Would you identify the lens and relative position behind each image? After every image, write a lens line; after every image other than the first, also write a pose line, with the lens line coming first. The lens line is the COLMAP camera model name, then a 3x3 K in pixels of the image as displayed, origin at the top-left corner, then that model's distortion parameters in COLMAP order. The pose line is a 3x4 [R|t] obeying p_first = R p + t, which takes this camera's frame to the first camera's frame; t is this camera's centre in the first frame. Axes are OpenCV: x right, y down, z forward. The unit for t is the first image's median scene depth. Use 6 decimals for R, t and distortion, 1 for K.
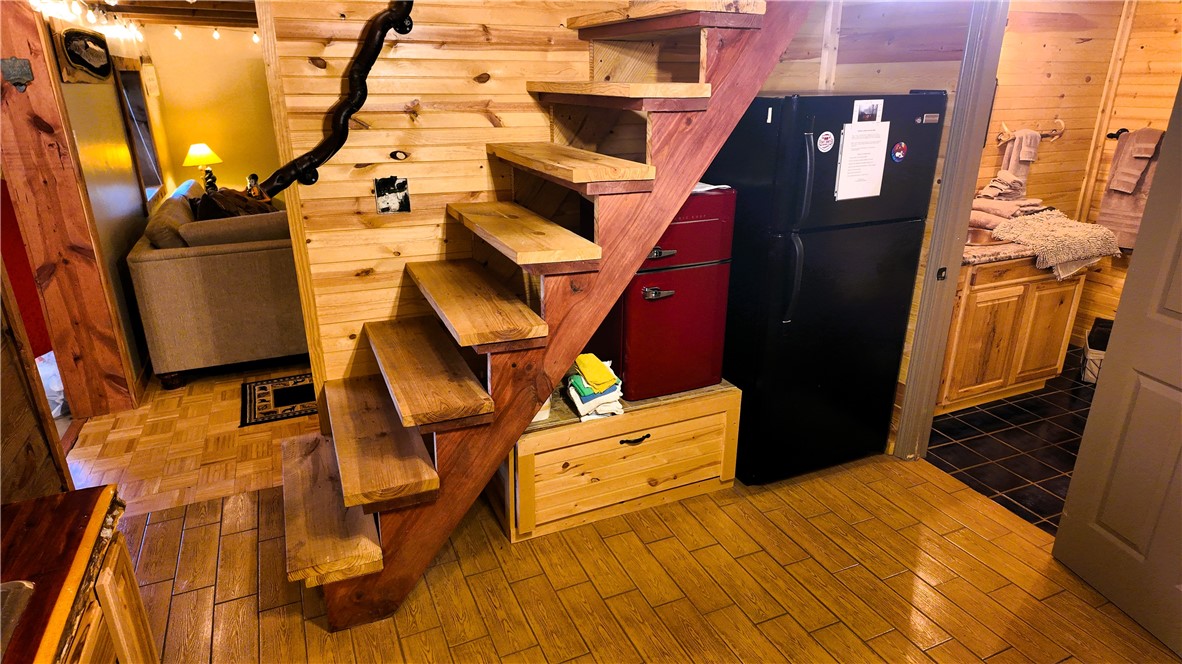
lens RADIAL K [[694.9, 0, 591.0], [0, 694.9, 332.0], [0, 0, 1]] dist [0.005780, 0.001315]
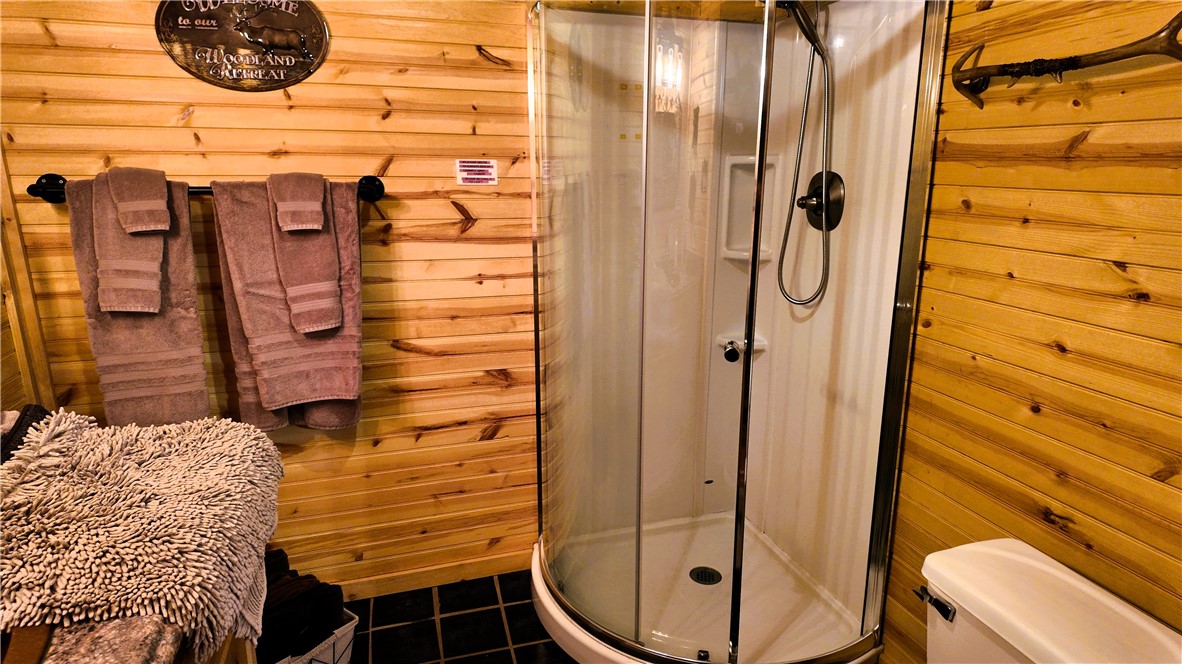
lens RADIAL K [[691.5, 0, 591.0], [0, 691.5, 332.0], [0, 0, 1]] dist [0.059220, -0.062077]
pose [[0.086028, -0.233991, 0.968425, 0.373574], [0.337428, 0.921425, 0.192660, -0.182308], [-0.937412, 0.310200, 0.158223, 0.687072]]
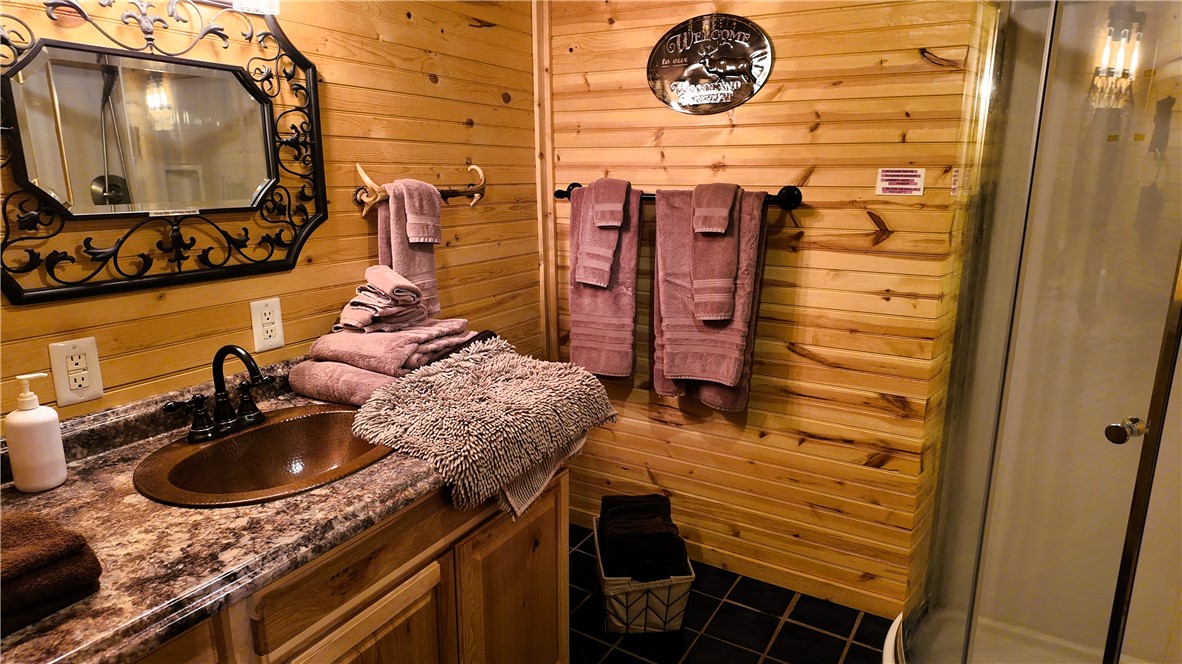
lens RADIAL K [[691.9, 0, 591.0], [0, 691.9, 332.0], [0, 0, 1]] dist [0.067656, -0.112711]
pose [[0.802783, -0.132303, 0.581408, 0.425752], [0.203330, 0.977371, -0.058342, -0.132237], [-0.560532, 0.165053, 0.811518, 0.548648]]
